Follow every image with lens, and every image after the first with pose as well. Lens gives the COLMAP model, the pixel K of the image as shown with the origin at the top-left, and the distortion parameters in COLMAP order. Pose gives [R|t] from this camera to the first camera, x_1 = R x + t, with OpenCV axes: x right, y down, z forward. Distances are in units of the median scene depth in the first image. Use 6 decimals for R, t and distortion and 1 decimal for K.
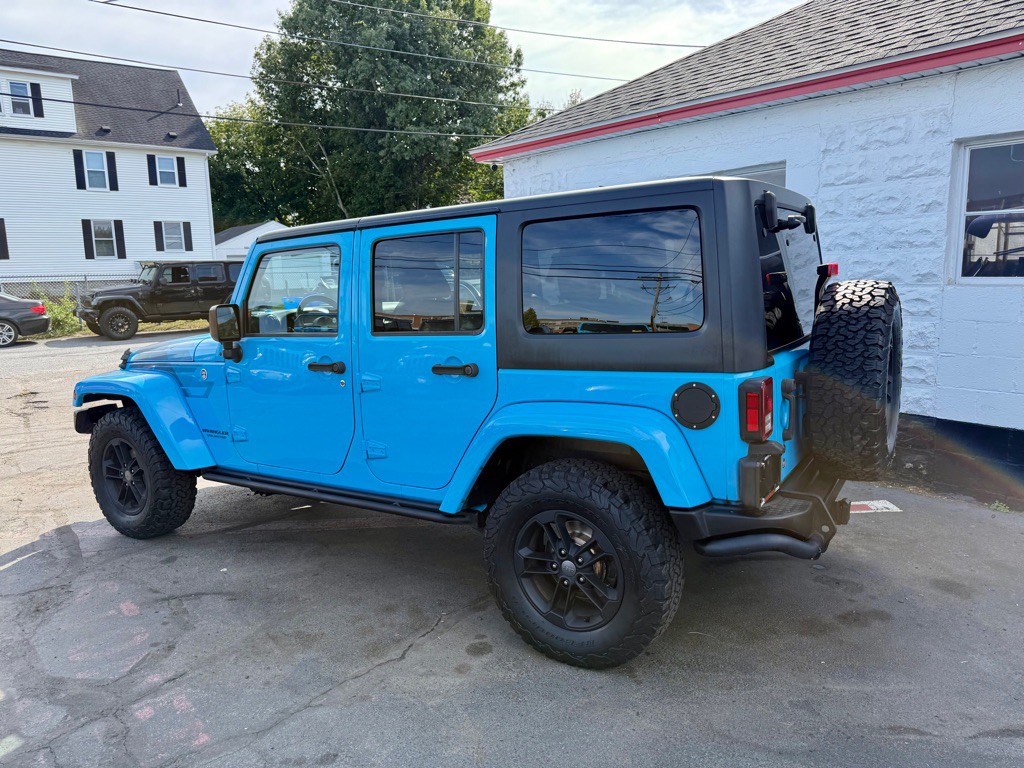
lens RADIAL K [[728.3, 0, 504.7], [0, 728.3, 383.3], [0, 0, 1]] dist [0.026795, -0.033406]
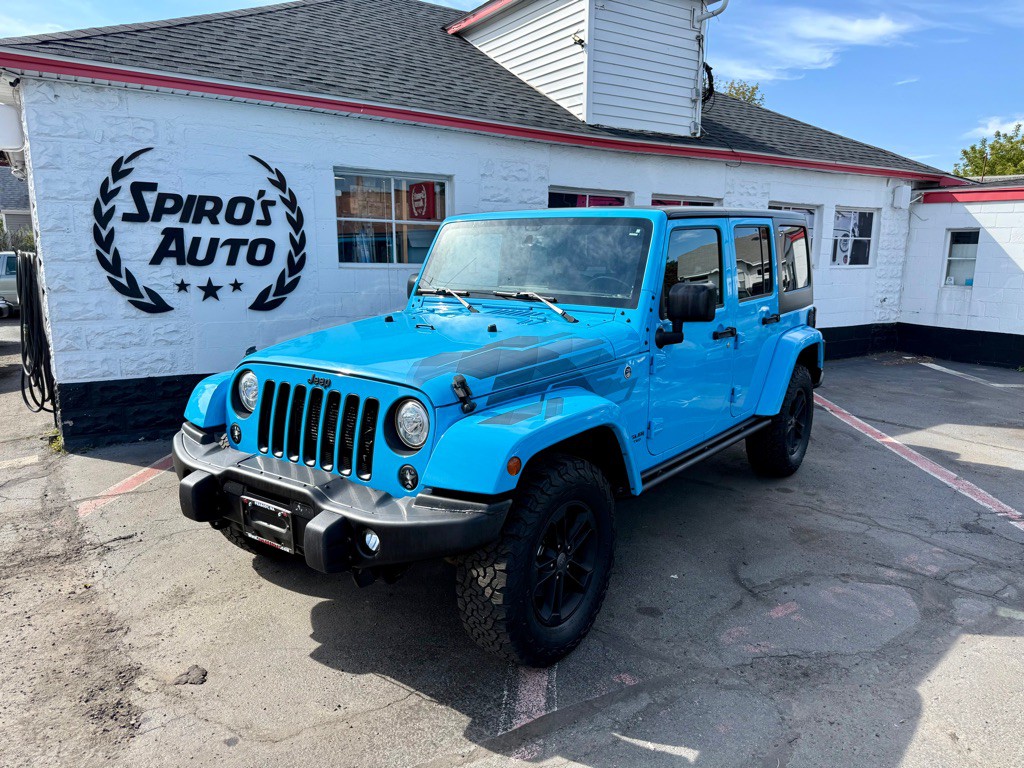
lens RADIAL K [[728.3, 0, 512.2], [0, 728.3, 386.0], [0, 0, 1]] dist [0.026795, -0.033406]
pose [[0.076032, -0.149448, 0.985842, -1.371242], [0.144638, 0.979900, 0.137392, -0.142378], [-0.986559, 0.132144, 0.096120, 1.179442]]
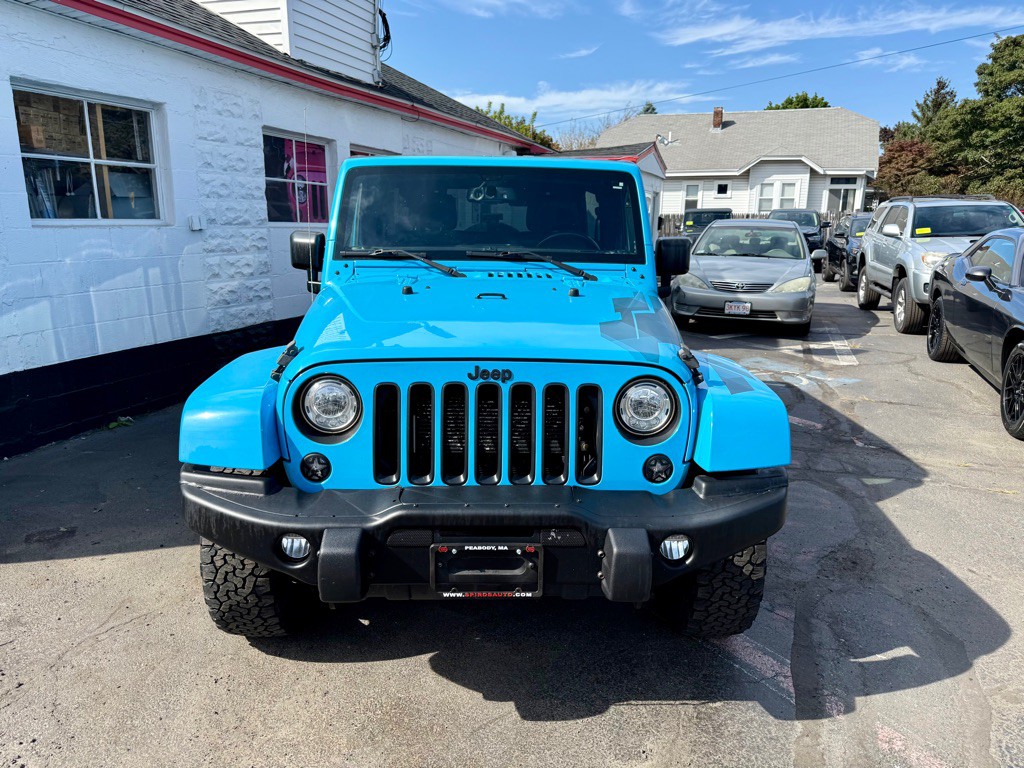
lens RADIAL K [[728.3, 0, 510.5], [0, 728.3, 388.1], [0, 0, 1]] dist [0.026795, -0.033406]
pose [[-0.555065, -0.170010, 0.814248, -1.107925], [0.132316, 0.948380, 0.288215, -0.229754], [-0.821216, 0.267717, -0.503917, 1.756448]]
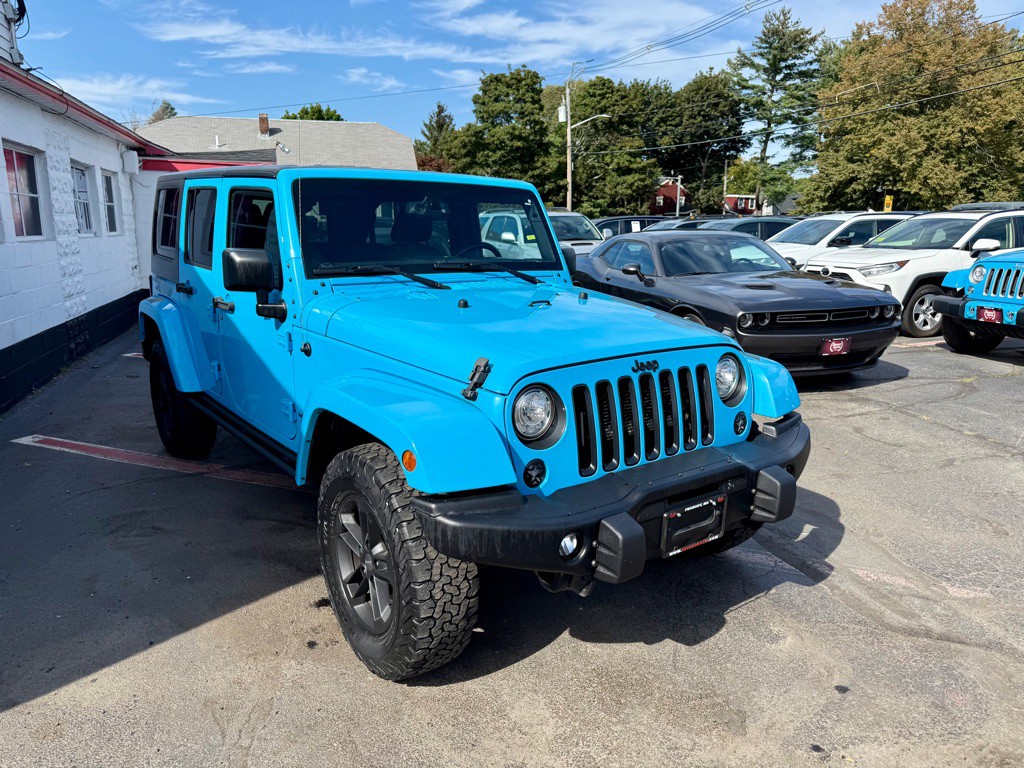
lens RADIAL K [[728.3, 0, 507.5], [0, 728.3, 390.2], [0, 0, 1]] dist [0.026795, -0.033406]
pose [[-0.932886, -0.055382, 0.355888, -0.733129], [0.077100, 0.934496, 0.347523, -0.304357], [-0.351823, 0.351638, -0.867509, 2.136248]]
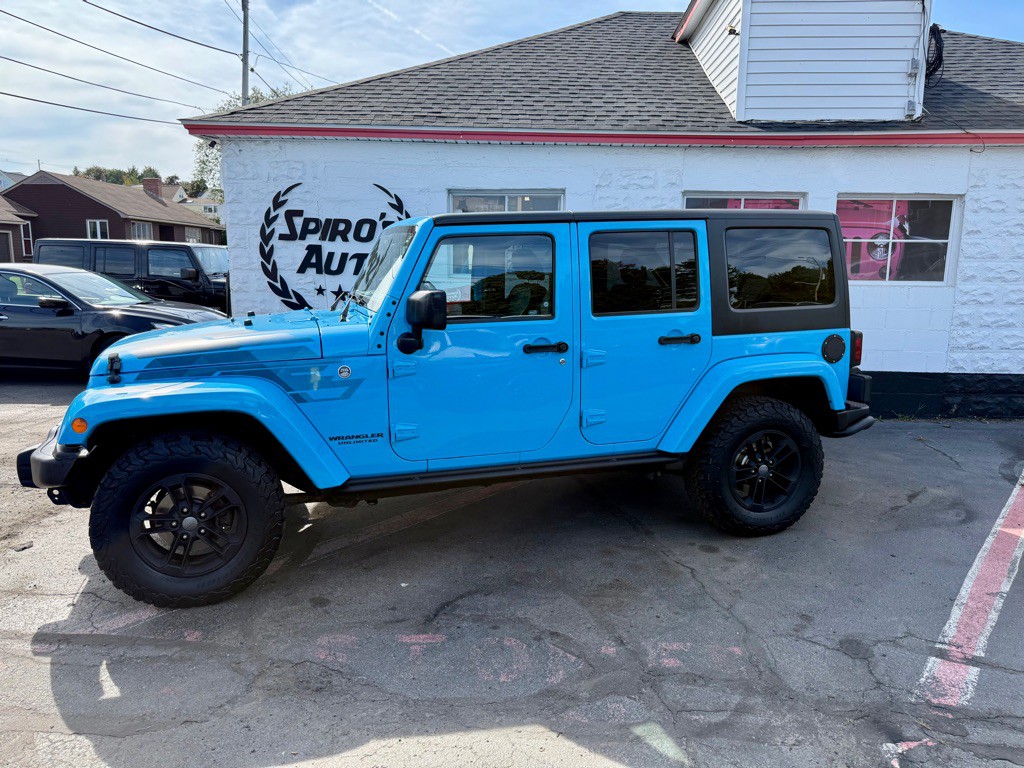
lens RADIAL K [[728.3, 0, 501.7], [0, 728.3, 381.9], [0, 0, 1]] dist [0.026795, -0.033406]
pose [[0.644978, -0.085902, 0.759358, -1.051828], [0.091480, 0.995196, 0.034880, -0.014615], [-0.758706, 0.046969, 0.649738, 0.345240]]
